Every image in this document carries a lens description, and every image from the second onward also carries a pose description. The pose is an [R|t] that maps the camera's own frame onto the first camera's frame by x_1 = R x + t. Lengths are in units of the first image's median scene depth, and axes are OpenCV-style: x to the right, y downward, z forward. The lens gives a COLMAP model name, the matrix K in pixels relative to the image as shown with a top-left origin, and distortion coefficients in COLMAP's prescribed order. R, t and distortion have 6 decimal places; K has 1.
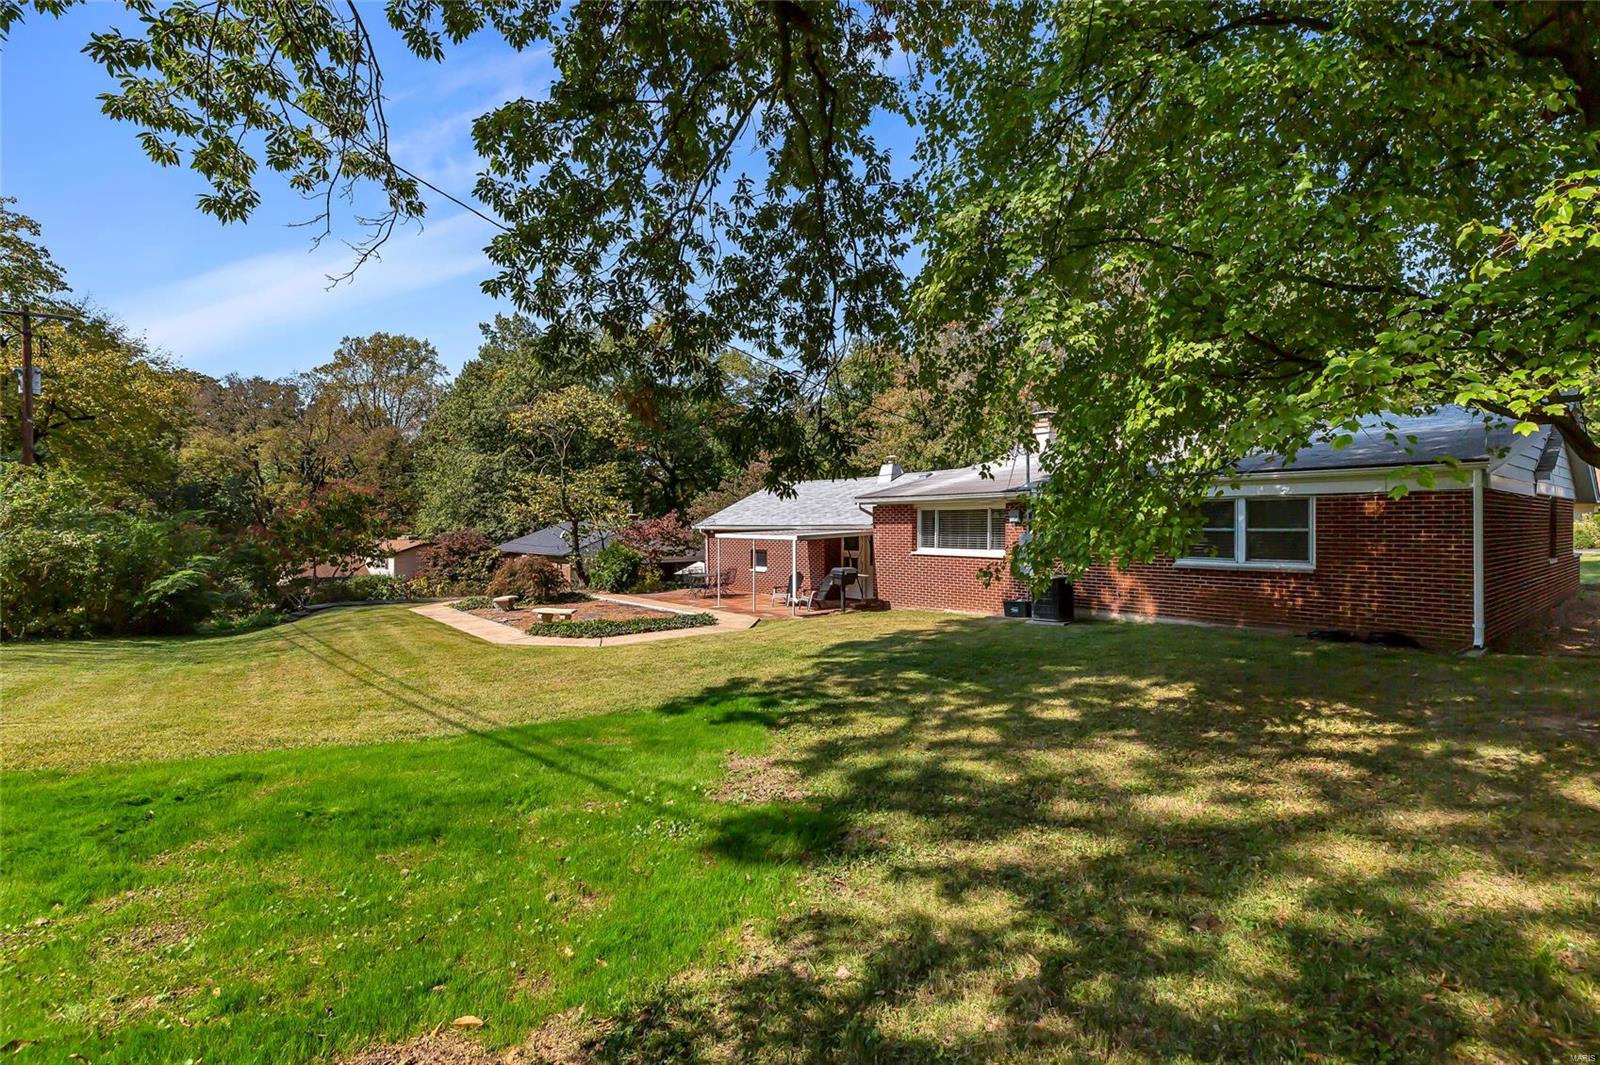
lens RADIAL K [[723.1, 0, 803.4], [0, 723.1, 527.6], [0, 0, 1]] dist [0.002690, -0.001007]
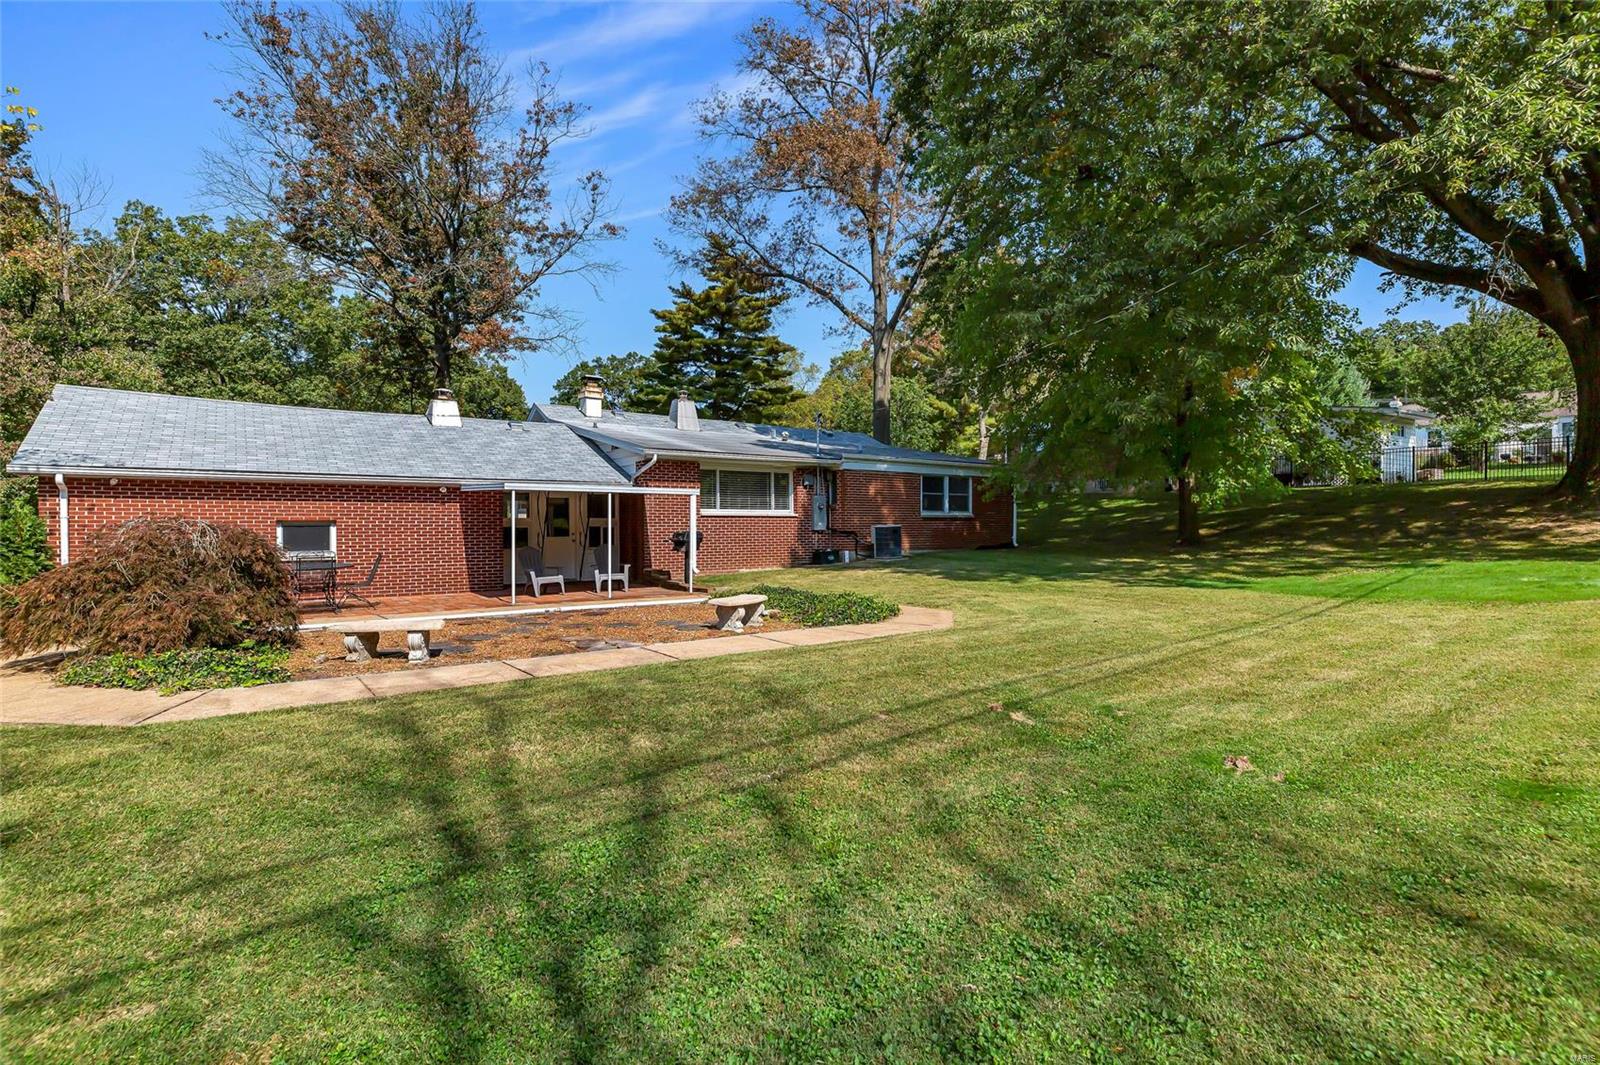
lens RADIAL K [[786.3, 0, 800.0], [0, 786.3, 532.5], [0, 0, 1]] dist [-0.000139, 0.000041]
pose [[0.054856, -0.012260, 0.998419, -0.954511], [0.003221, 0.999922, 0.012101, 0.052326], [-0.998489, 0.002552, 0.054891, 0.919724]]
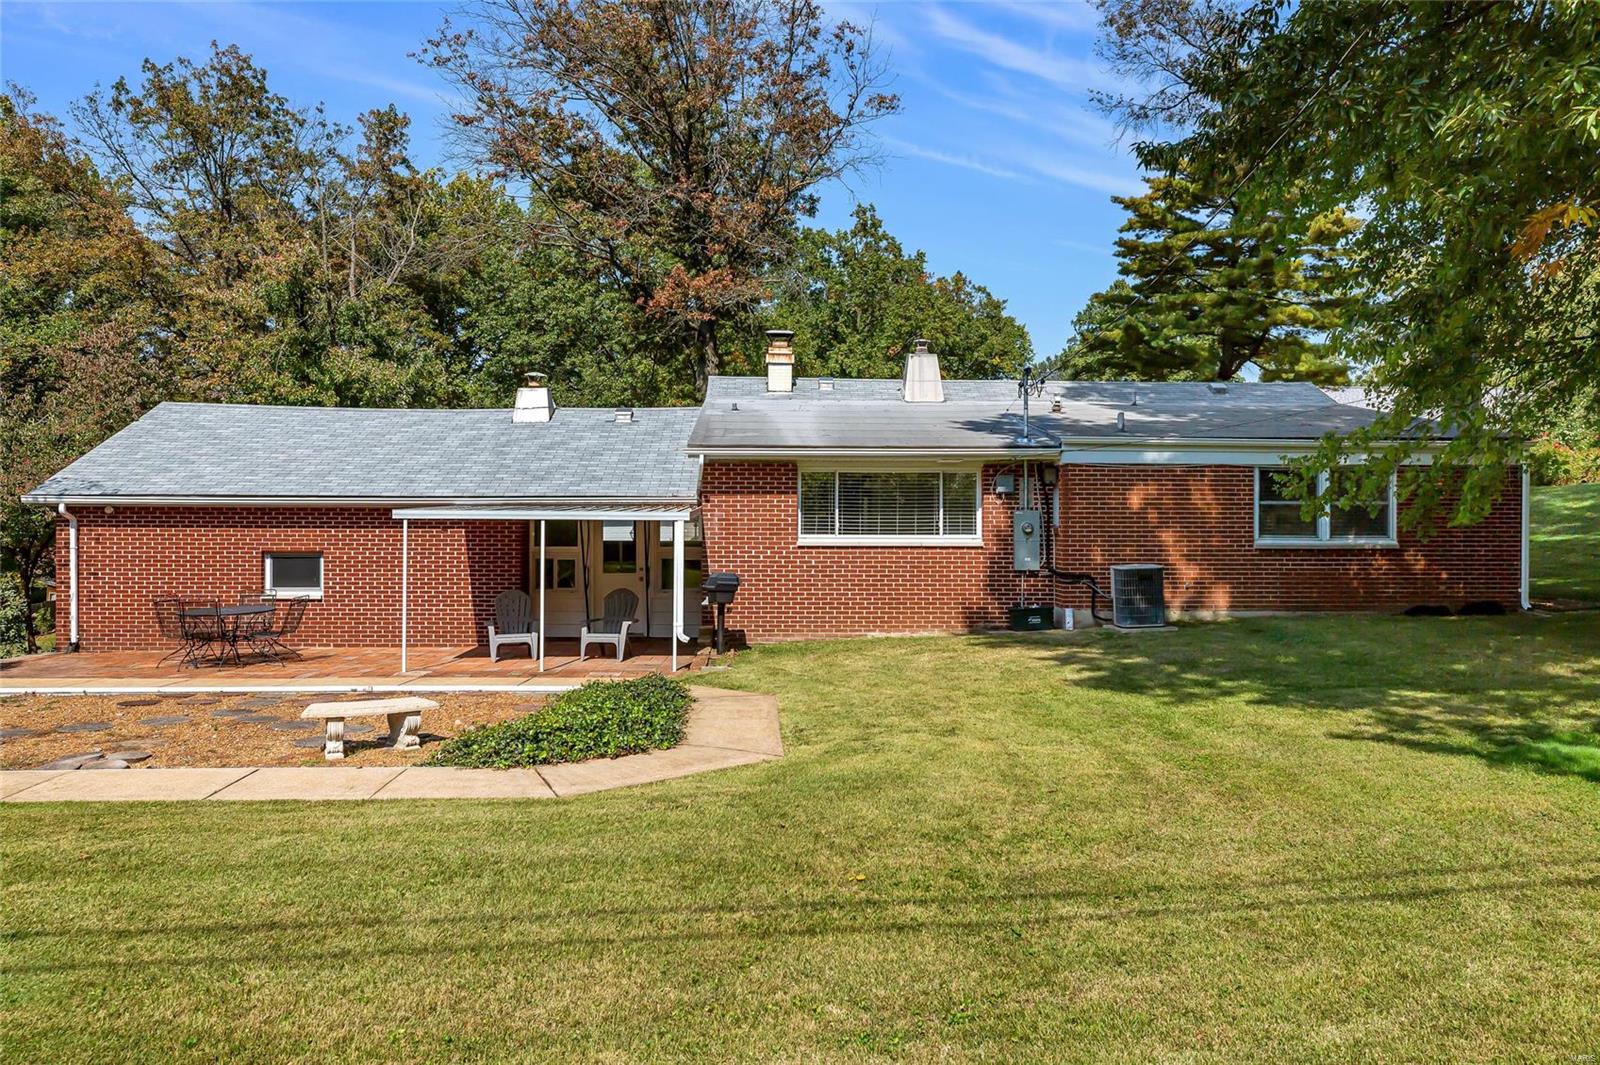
lens RADIAL K [[1170.4, 0, 799.0], [0, 1170.4, 520.5], [0, 0, 1]] dist [0.003590, -0.001769]
pose [[0.612230, -0.001445, 0.790679, -0.679535], [-0.000425, 0.999998, 0.002157, 0.015936], [-0.790680, -0.001656, 0.612228, 0.466229]]
